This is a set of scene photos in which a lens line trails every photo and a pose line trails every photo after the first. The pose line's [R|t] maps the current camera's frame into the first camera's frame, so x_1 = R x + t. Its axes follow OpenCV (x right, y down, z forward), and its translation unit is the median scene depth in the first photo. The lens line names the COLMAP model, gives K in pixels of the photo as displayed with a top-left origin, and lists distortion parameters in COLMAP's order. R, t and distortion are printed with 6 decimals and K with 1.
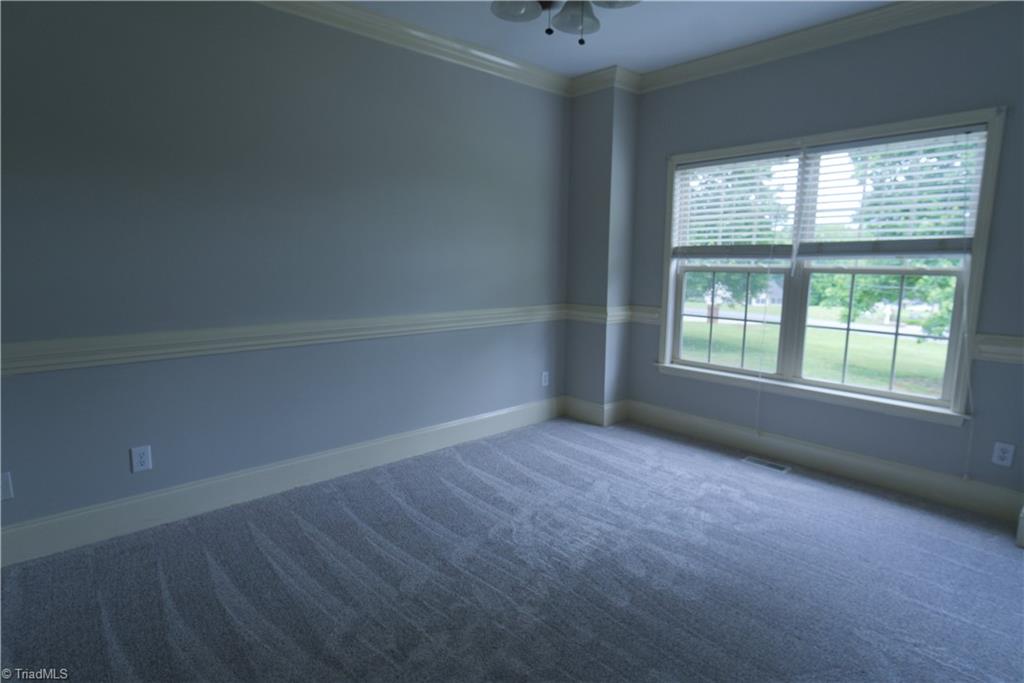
lens RADIAL K [[539.5, 0, 512.0], [0, 539.5, 341.5], [0, 0, 1]] dist [0.001466, 0.001672]
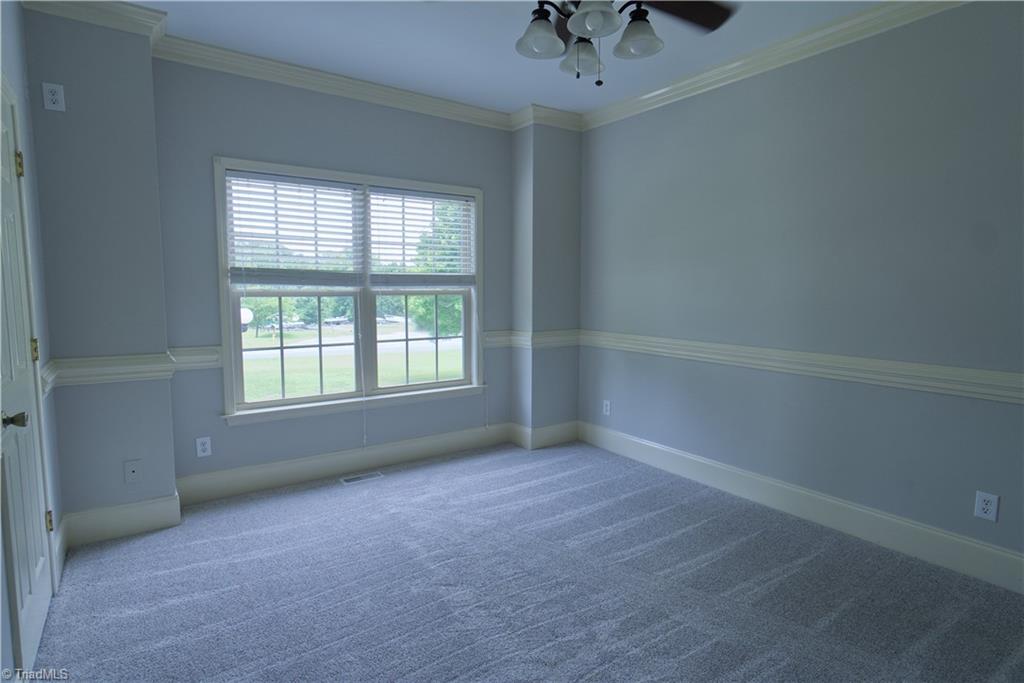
lens RADIAL K [[539.5, 0, 512.0], [0, 539.5, 341.5], [0, 0, 1]] dist [0.001466, 0.001672]
pose [[0.117795, -0.109695, 0.986961, -0.518279], [0.148493, 0.984651, 0.091716, -0.089064], [-0.981873, 0.135753, 0.132276, 0.548669]]
